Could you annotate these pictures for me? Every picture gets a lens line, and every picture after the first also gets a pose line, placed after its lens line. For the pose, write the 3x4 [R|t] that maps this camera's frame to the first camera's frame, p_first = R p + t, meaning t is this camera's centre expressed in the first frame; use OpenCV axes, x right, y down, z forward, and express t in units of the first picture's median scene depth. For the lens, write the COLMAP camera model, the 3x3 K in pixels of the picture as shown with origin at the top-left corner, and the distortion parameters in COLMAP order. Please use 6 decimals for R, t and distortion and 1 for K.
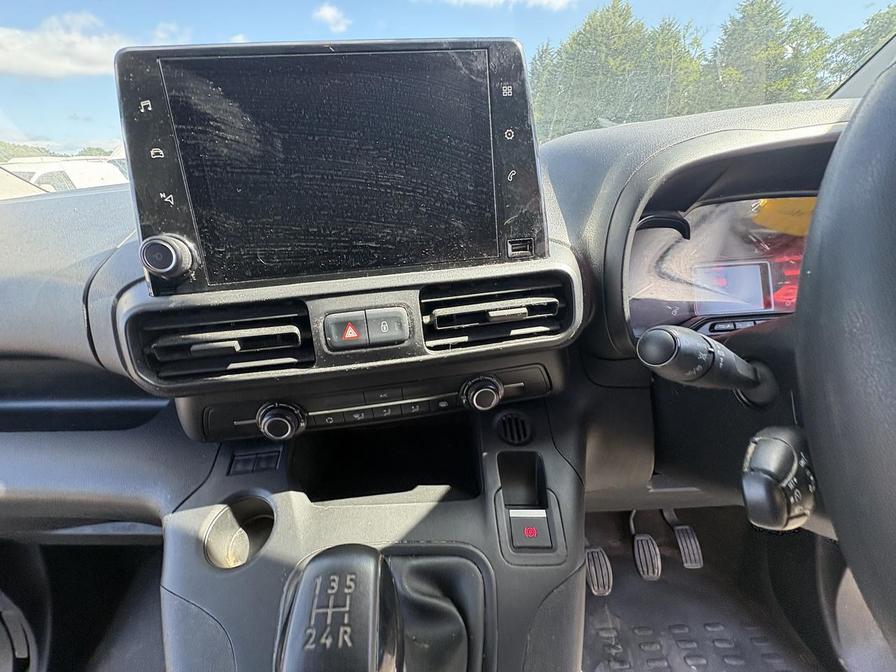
lens RADIAL K [[360.6, 0, 446.0], [0, 360.6, 335.1], [0, 0, 1]] dist [-0.000554, 0.000152]
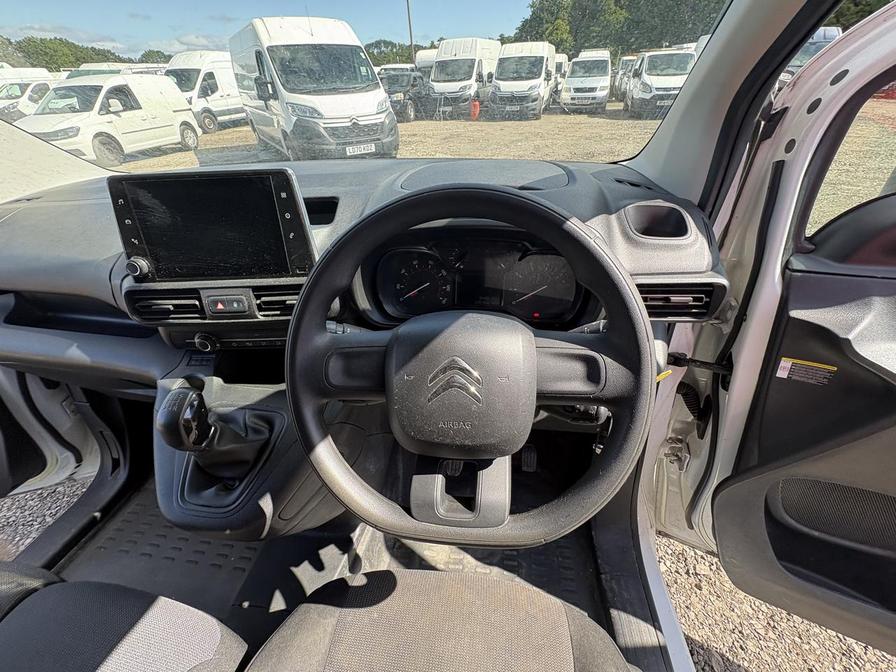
lens RADIAL K [[360.9, 0, 448.0], [0, 360.9, 337.4], [0, 0, 1]] dist [0.002037, -0.000157]
pose [[0.988764, 0.099768, -0.111321, 1.323698], [-0.077228, 0.978539, 0.191041, -0.335717], [0.127991, -0.180297, 0.975249, -0.955015]]
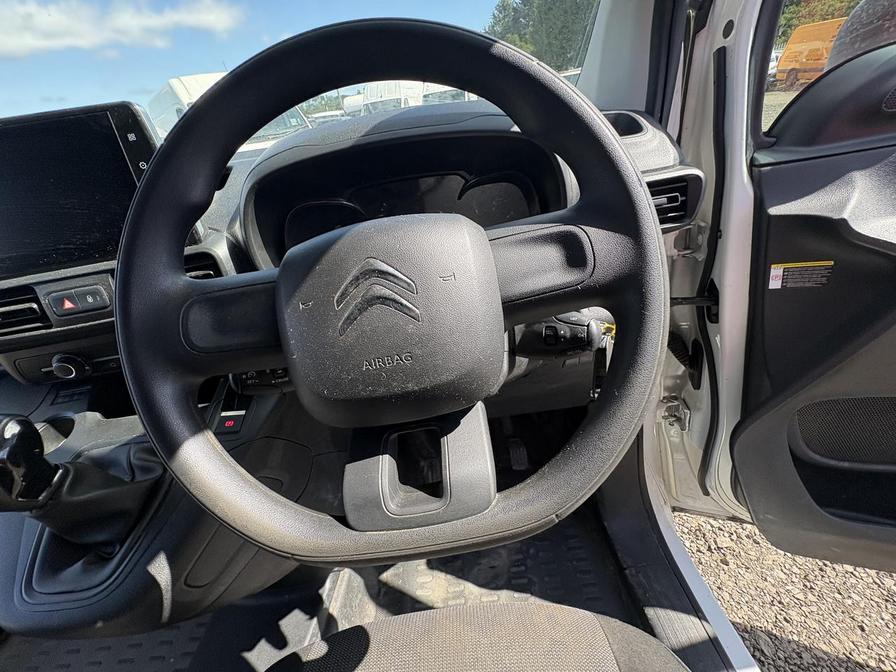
lens RADIAL K [[358.9, 0, 450.7], [0, 358.9, 336.8], [0, 0, 1]] dist [0.001542, -0.000384]
pose [[0.996867, -0.075741, -0.022797, 1.406576], [0.077796, 0.990927, 0.109601, 0.090116], [0.014289, -0.111031, 0.993714, -0.546392]]
